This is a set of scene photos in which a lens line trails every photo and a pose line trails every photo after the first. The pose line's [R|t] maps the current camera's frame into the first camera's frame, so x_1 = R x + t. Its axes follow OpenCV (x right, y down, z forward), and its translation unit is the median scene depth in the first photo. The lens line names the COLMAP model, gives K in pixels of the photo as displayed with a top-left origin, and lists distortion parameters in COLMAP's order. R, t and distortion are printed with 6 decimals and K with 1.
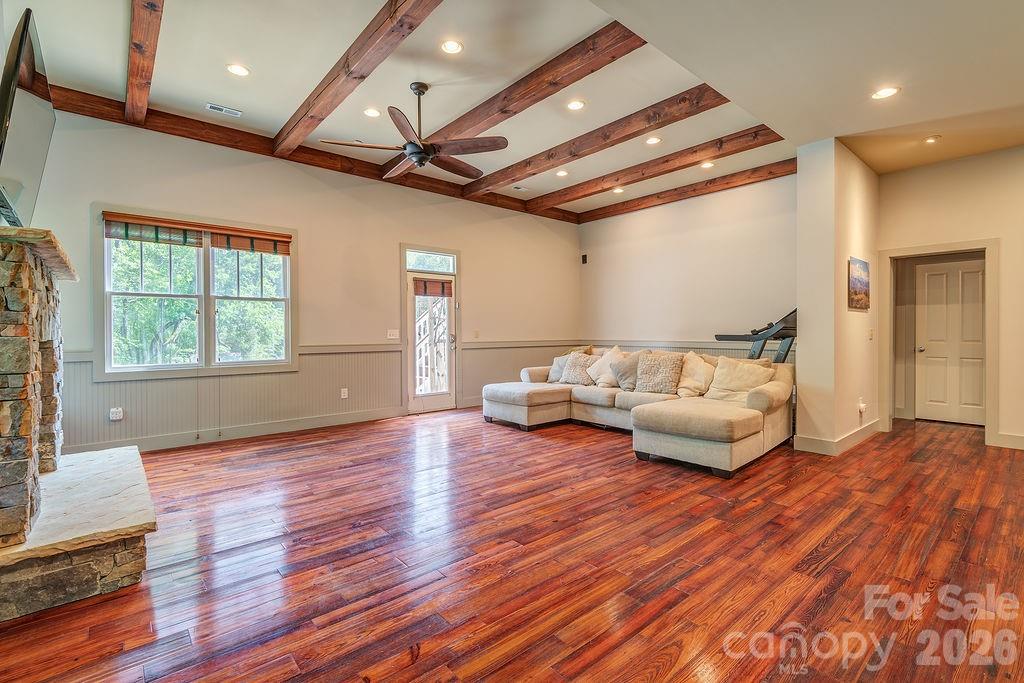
lens RADIAL K [[462.2, 0, 512.0], [0, 462.2, 341.5], [0, 0, 1]] dist [-0.004056, -0.001080]
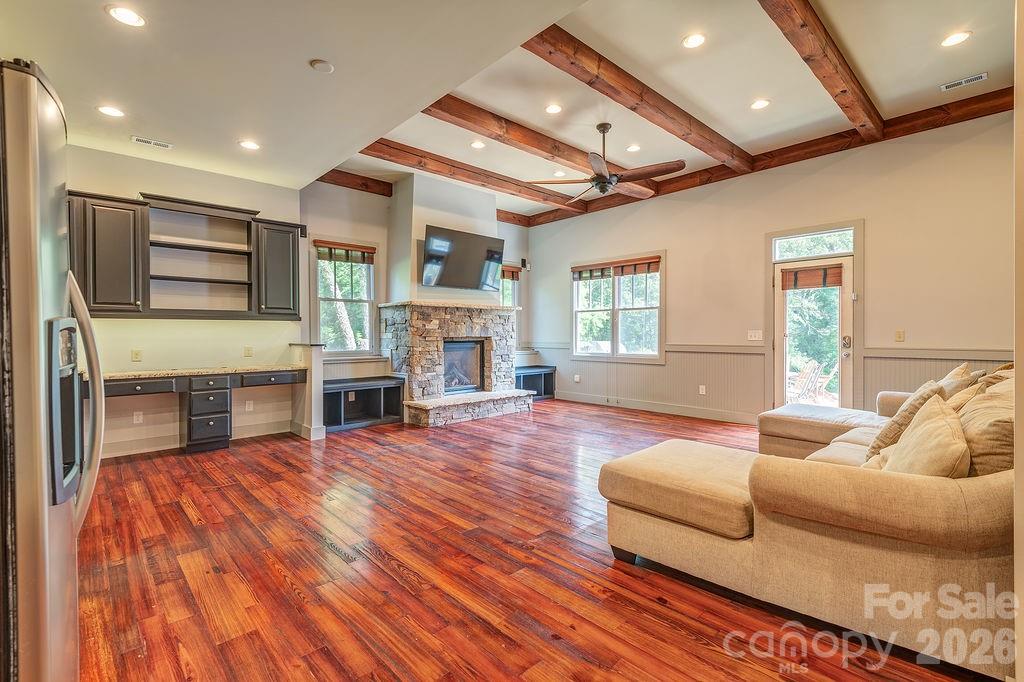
lens RADIAL K [[462.2, 0, 512.0], [0, 462.2, 341.0], [0, 0, 1]] dist [-0.004056, -0.001080]
pose [[0.043845, 0.017340, -0.998888, 1.031712], [-0.016758, 0.999721, 0.016619, -0.018027], [0.998898, 0.016011, 0.044123, 0.755525]]
